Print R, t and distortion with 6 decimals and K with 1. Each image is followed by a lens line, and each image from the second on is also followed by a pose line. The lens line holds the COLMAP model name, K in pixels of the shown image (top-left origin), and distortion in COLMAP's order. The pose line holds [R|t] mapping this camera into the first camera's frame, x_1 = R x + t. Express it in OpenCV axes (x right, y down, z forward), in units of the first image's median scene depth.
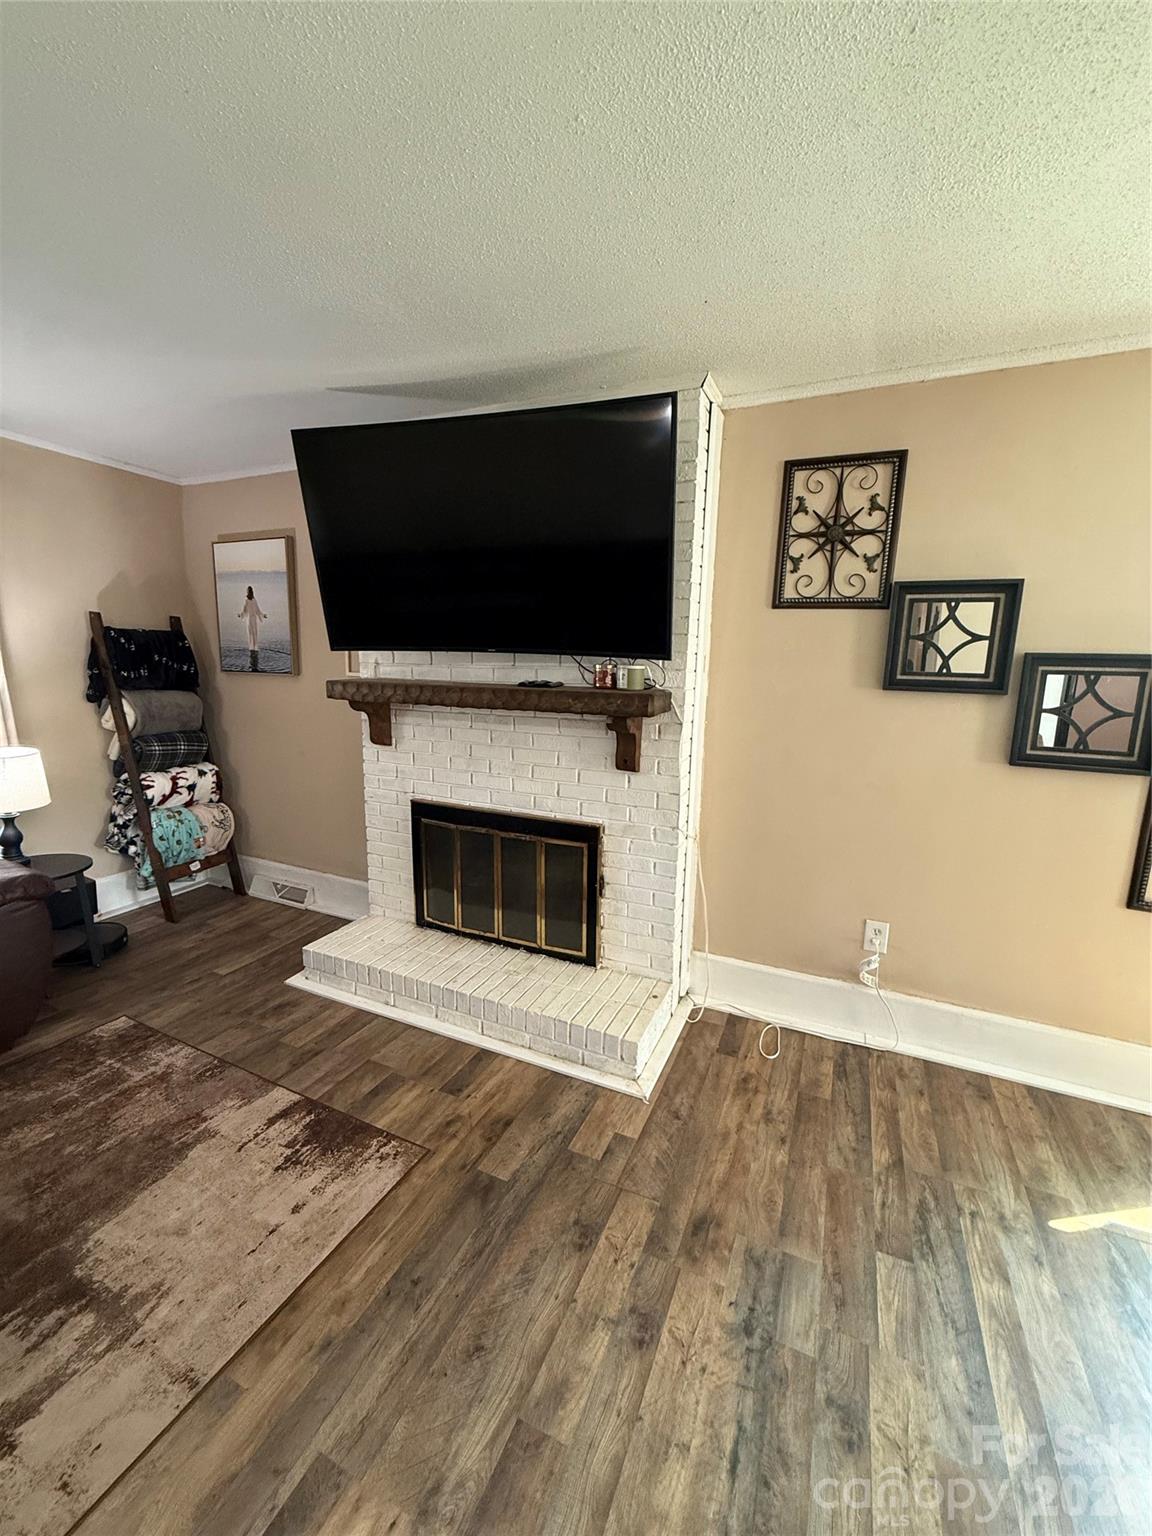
lens RADIAL K [[611.6, 0, 577.0], [0, 611.6, 761.9], [0, 0, 1]] dist [-0.000327, 0.000328]
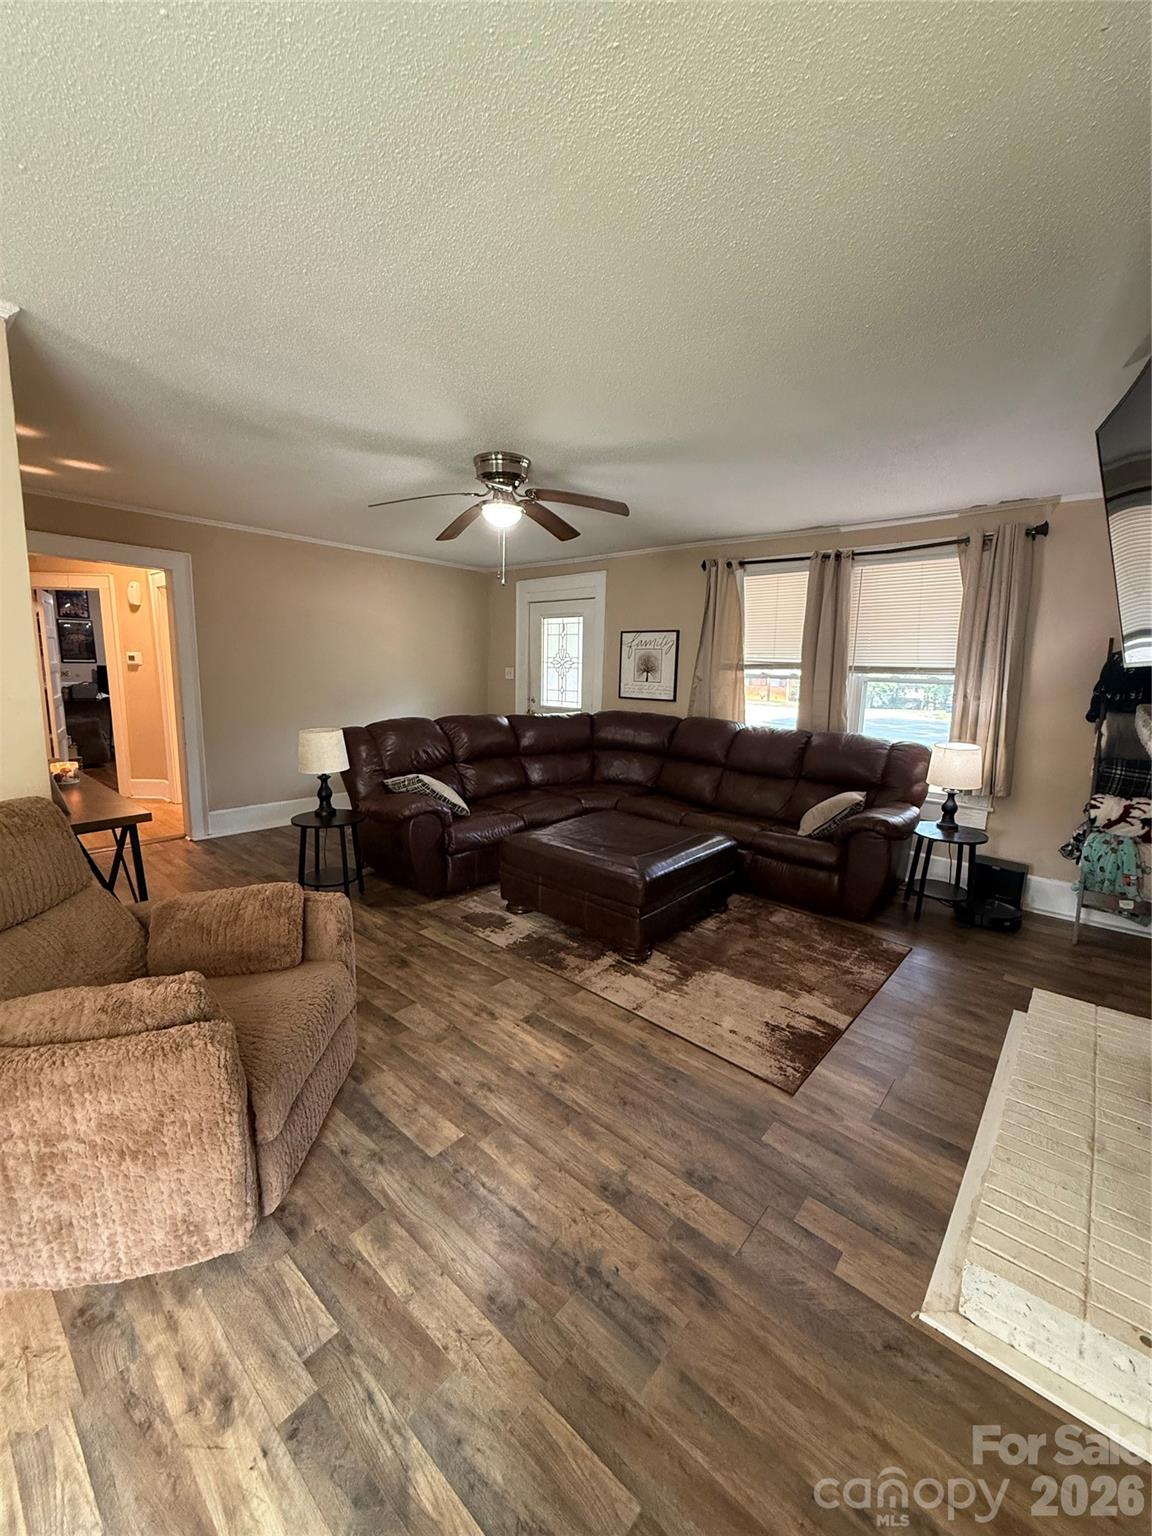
lens RADIAL K [[611.6, 0, 578.0], [0, 611.6, 760.9], [0, 0, 1]] dist [-0.000327, 0.000328]
pose [[-0.284205, 0.121453, -0.951040, 0.728292], [-0.180288, 0.967479, 0.177429, -0.084937], [0.941660, 0.221887, -0.253066, 0.629757]]
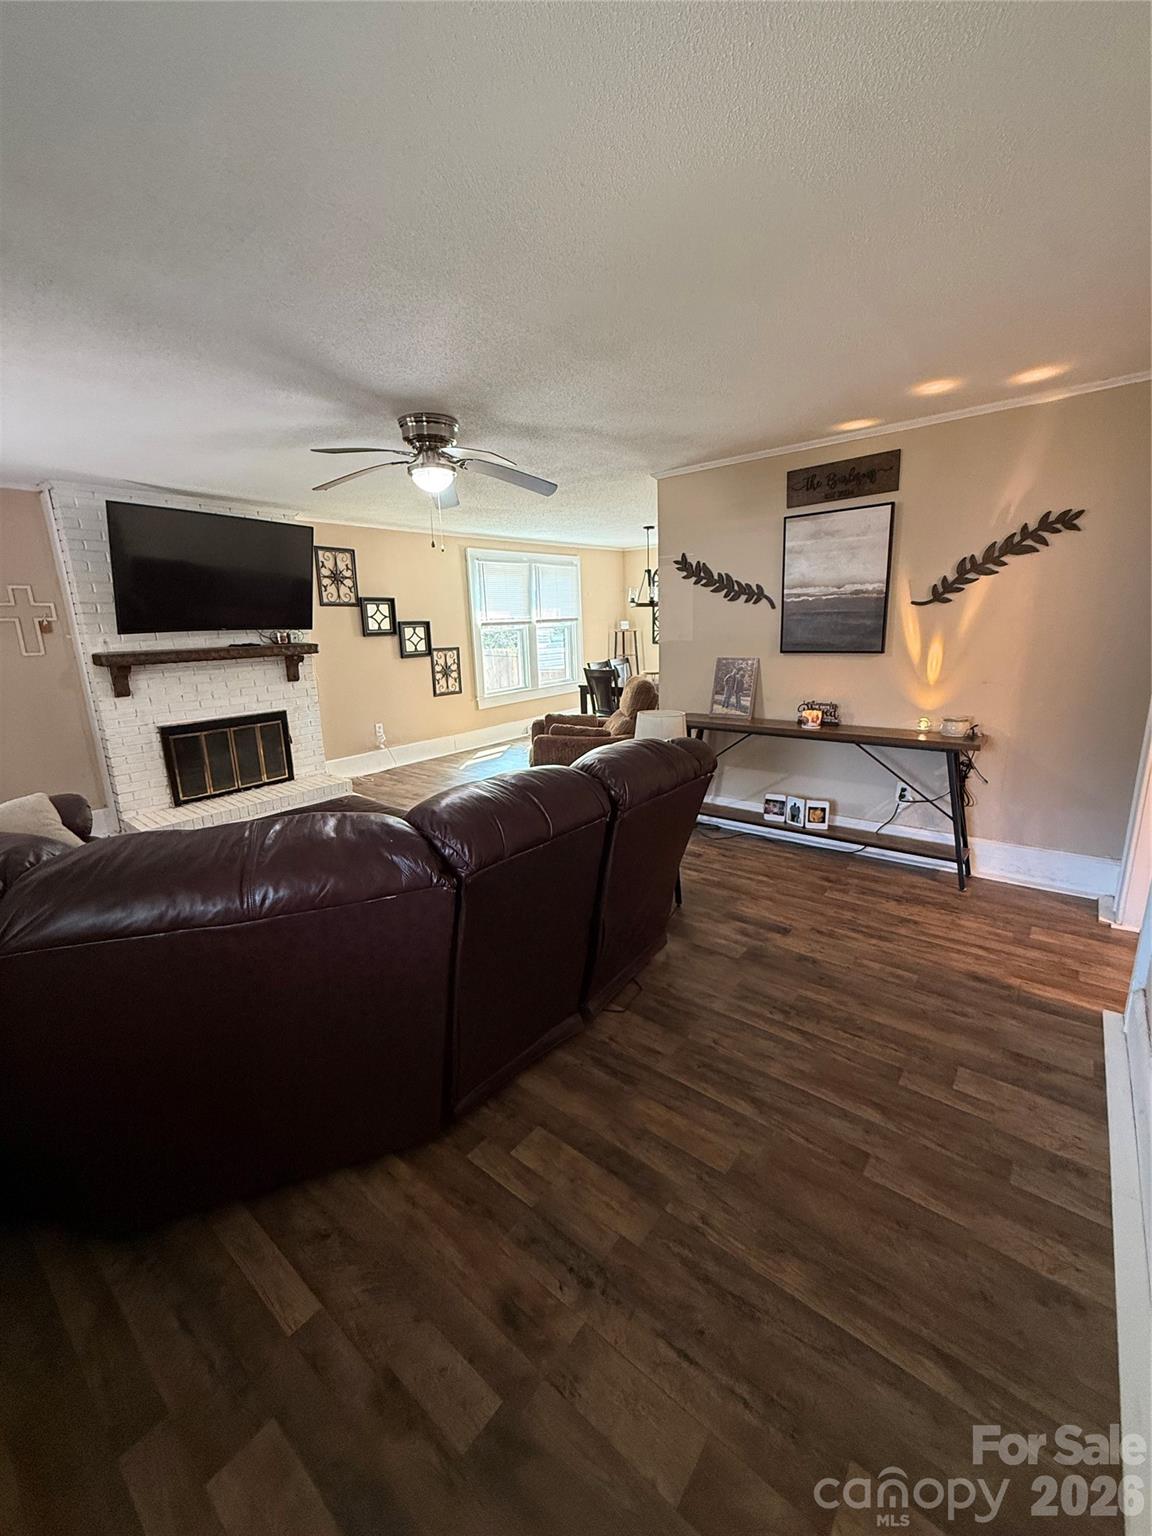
lens RADIAL K [[611.6, 0, 580.2], [0, 611.6, 764.0], [0, 0, 1]] dist [-0.000327, 0.000328]
pose [[0.248725, -0.253430, 0.934831, -1.939239], [0.187312, 0.959528, 0.210288, 0.032894], [-0.950290, 0.122801, 0.286129, -0.617964]]
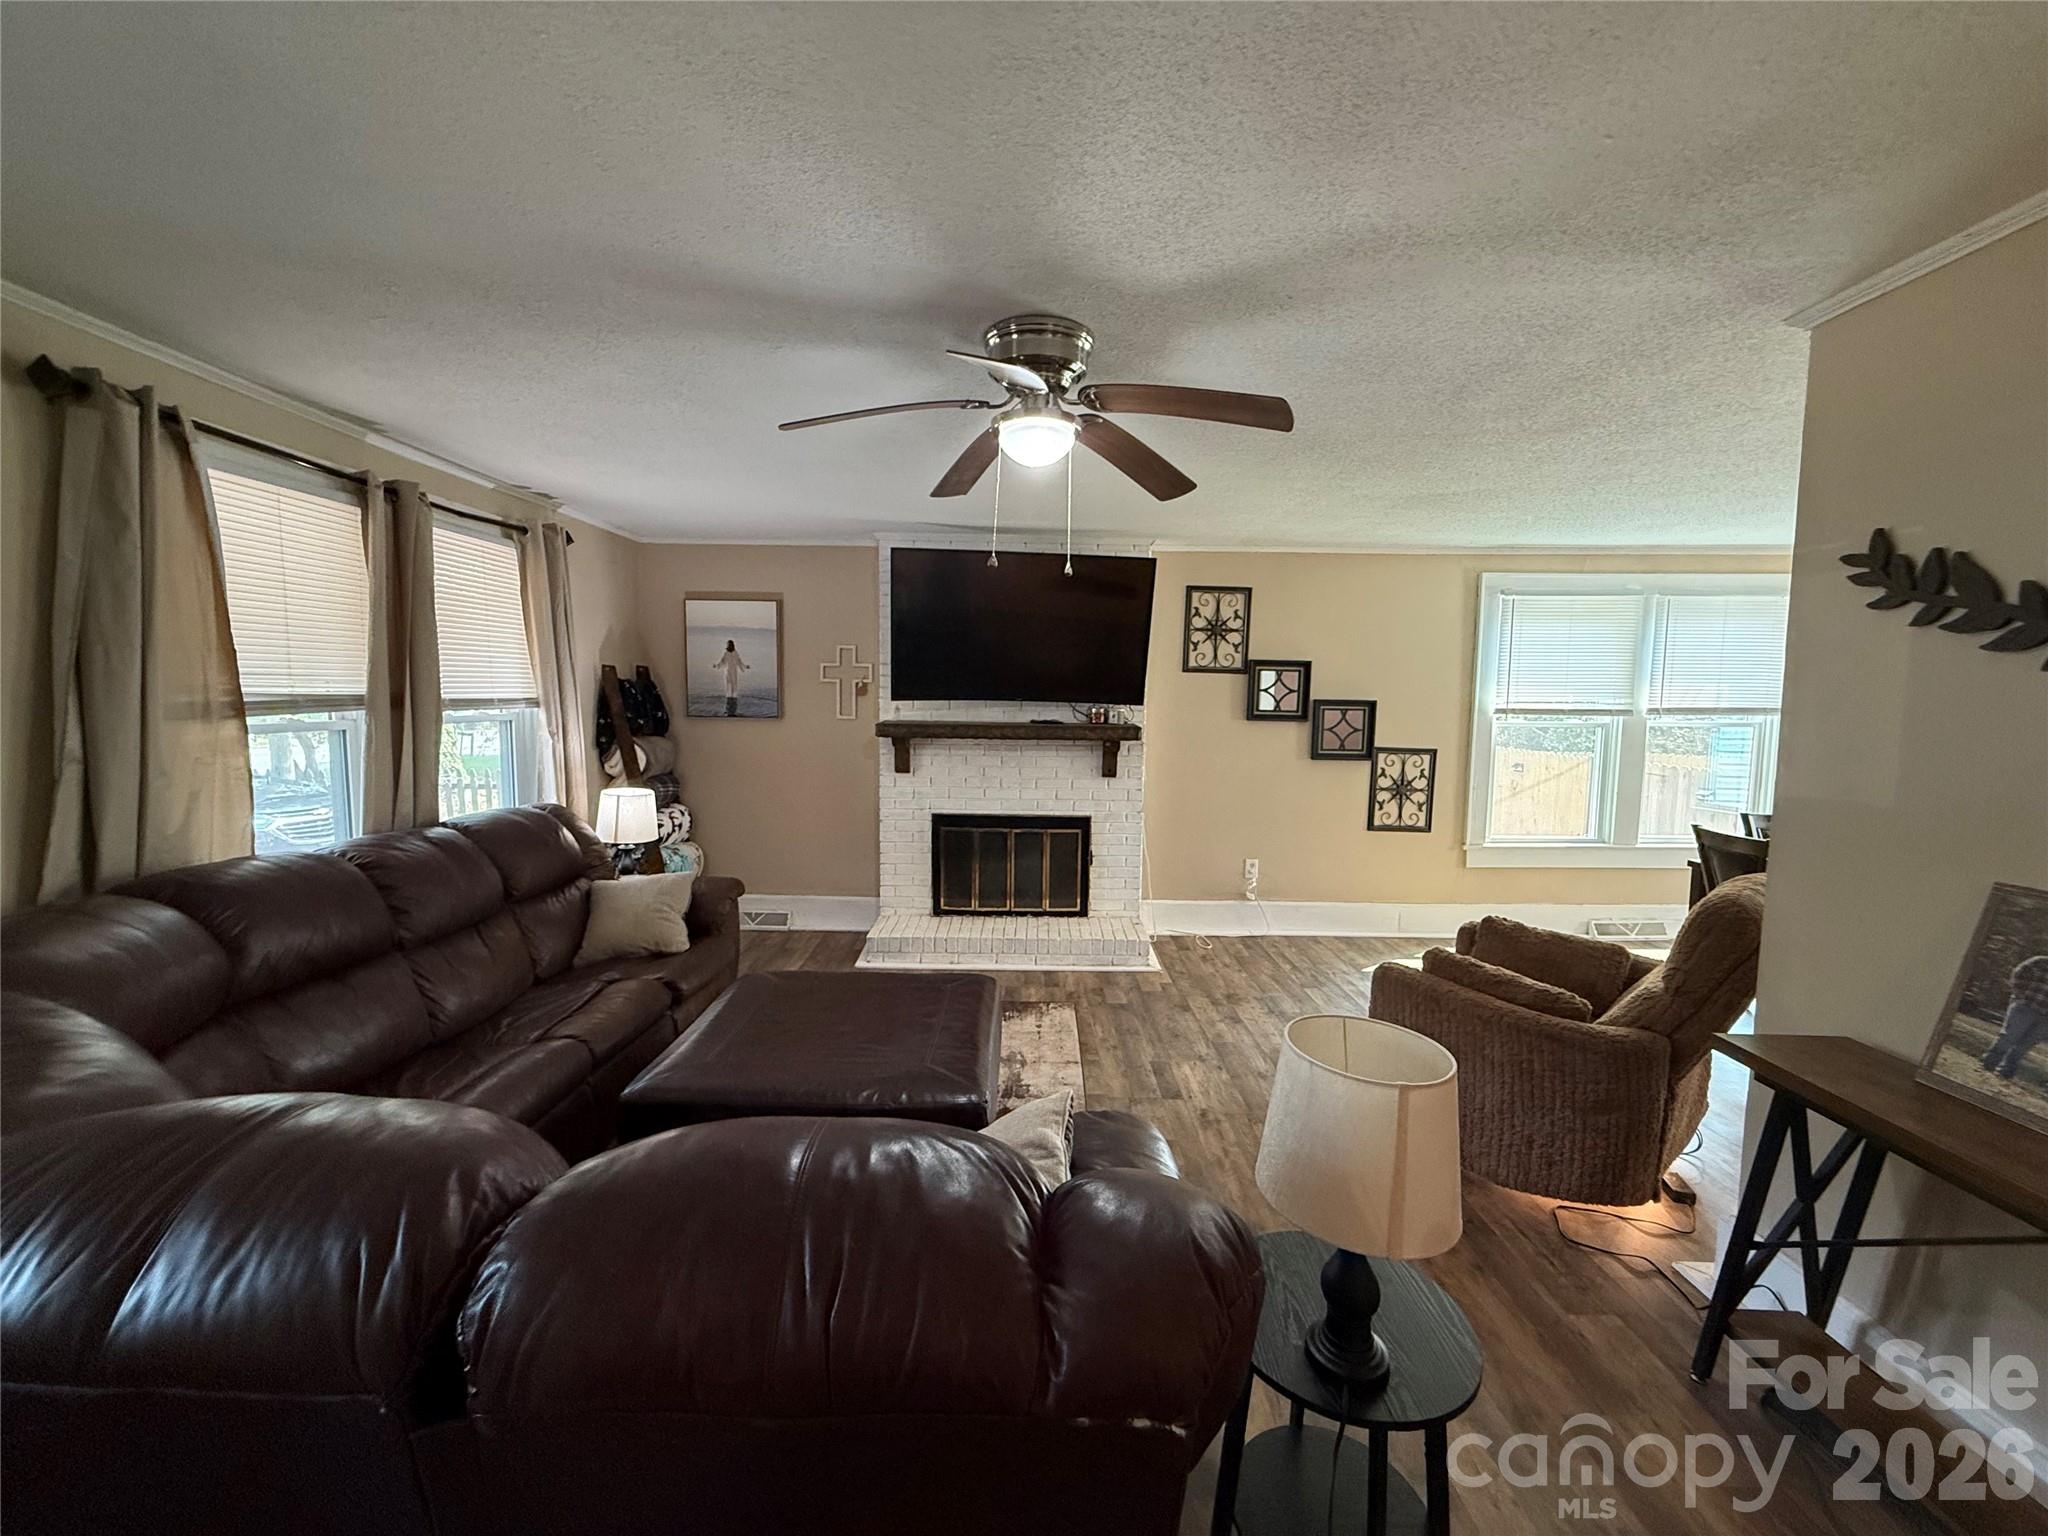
lens RADIAL K [[815.4, 0, 1018.9], [0, 815.4, 763.9], [0, 0, 1]] dist [-0.000327, 0.000328]
pose [[0.913575, -0.046283, 0.404028, -1.018518], [0.071881, 0.996238, -0.048412, 0.069055], [-0.400267, 0.073270, 0.913465, -0.828580]]
